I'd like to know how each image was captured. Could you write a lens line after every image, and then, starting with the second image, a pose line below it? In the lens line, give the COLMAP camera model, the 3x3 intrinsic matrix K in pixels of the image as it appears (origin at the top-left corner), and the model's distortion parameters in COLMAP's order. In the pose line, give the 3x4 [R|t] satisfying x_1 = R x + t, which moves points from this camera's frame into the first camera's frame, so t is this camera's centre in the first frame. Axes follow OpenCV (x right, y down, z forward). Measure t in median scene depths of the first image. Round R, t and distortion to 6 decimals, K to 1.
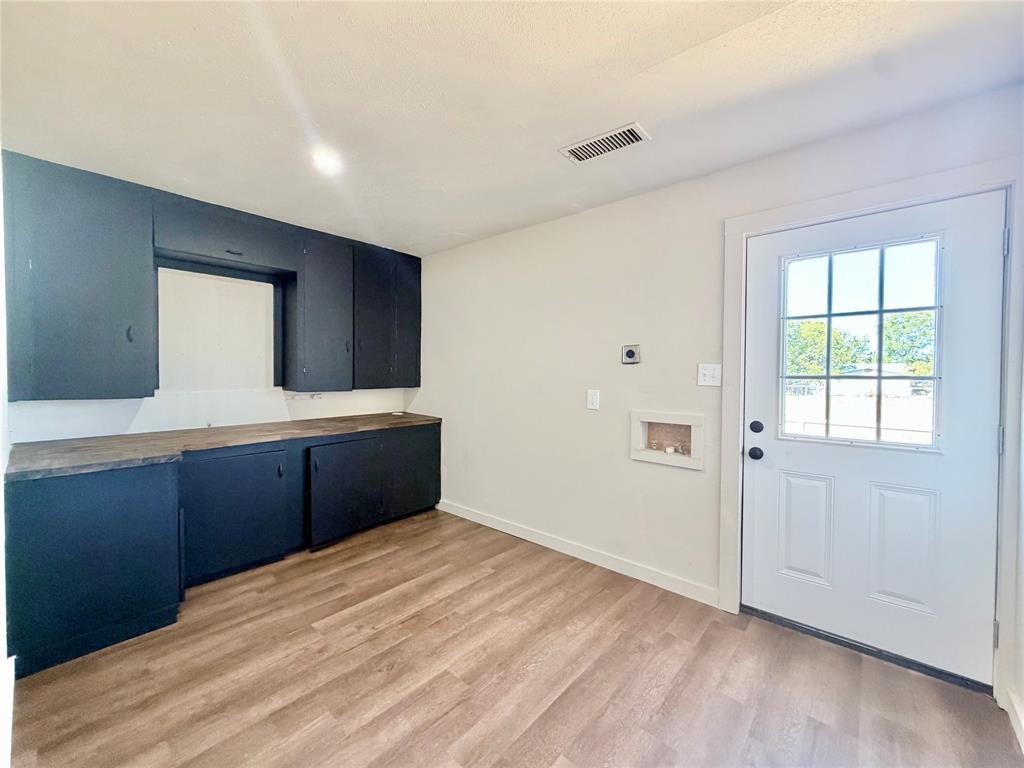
lens RADIAL K [[408.8, 0, 507.8], [0, 408.8, 382.1], [0, 0, 1]] dist [0.000291, -0.000056]
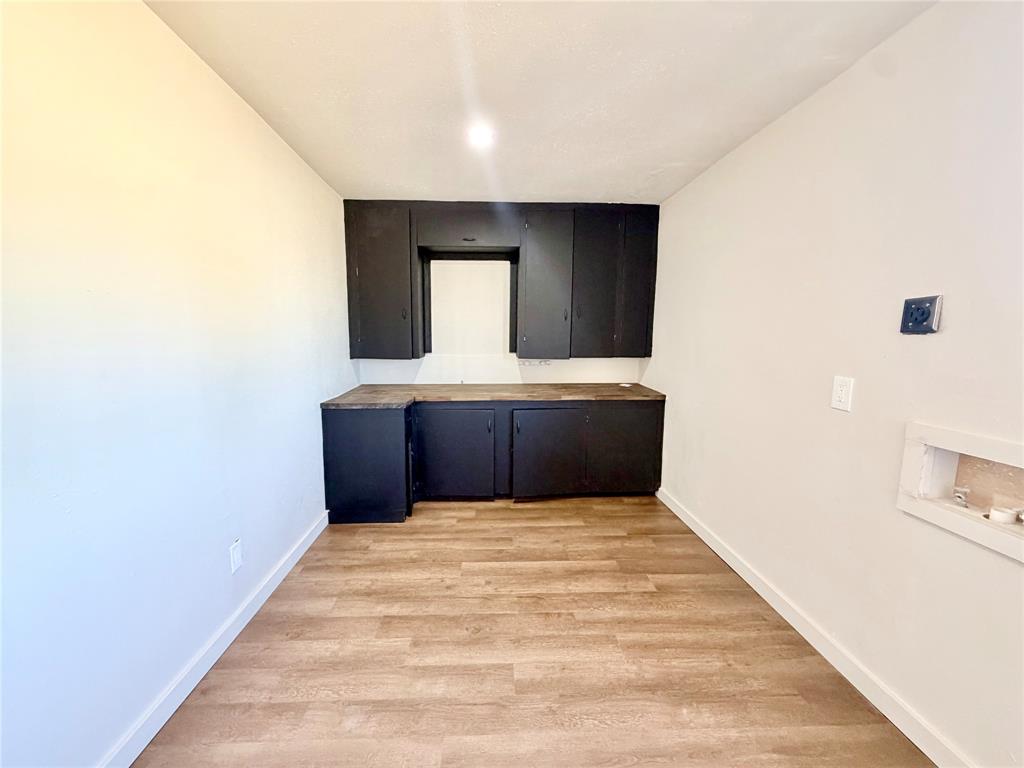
lens RADIAL K [[408.8, 0, 507.8], [0, 408.8, 382.1], [0, 0, 1]] dist [0.000291, -0.000056]
pose [[0.695970, 0.082987, -0.713259, 0.328874], [-0.016502, 0.994885, 0.099652, -0.028048], [0.717881, -0.057585, 0.693780, 0.266145]]
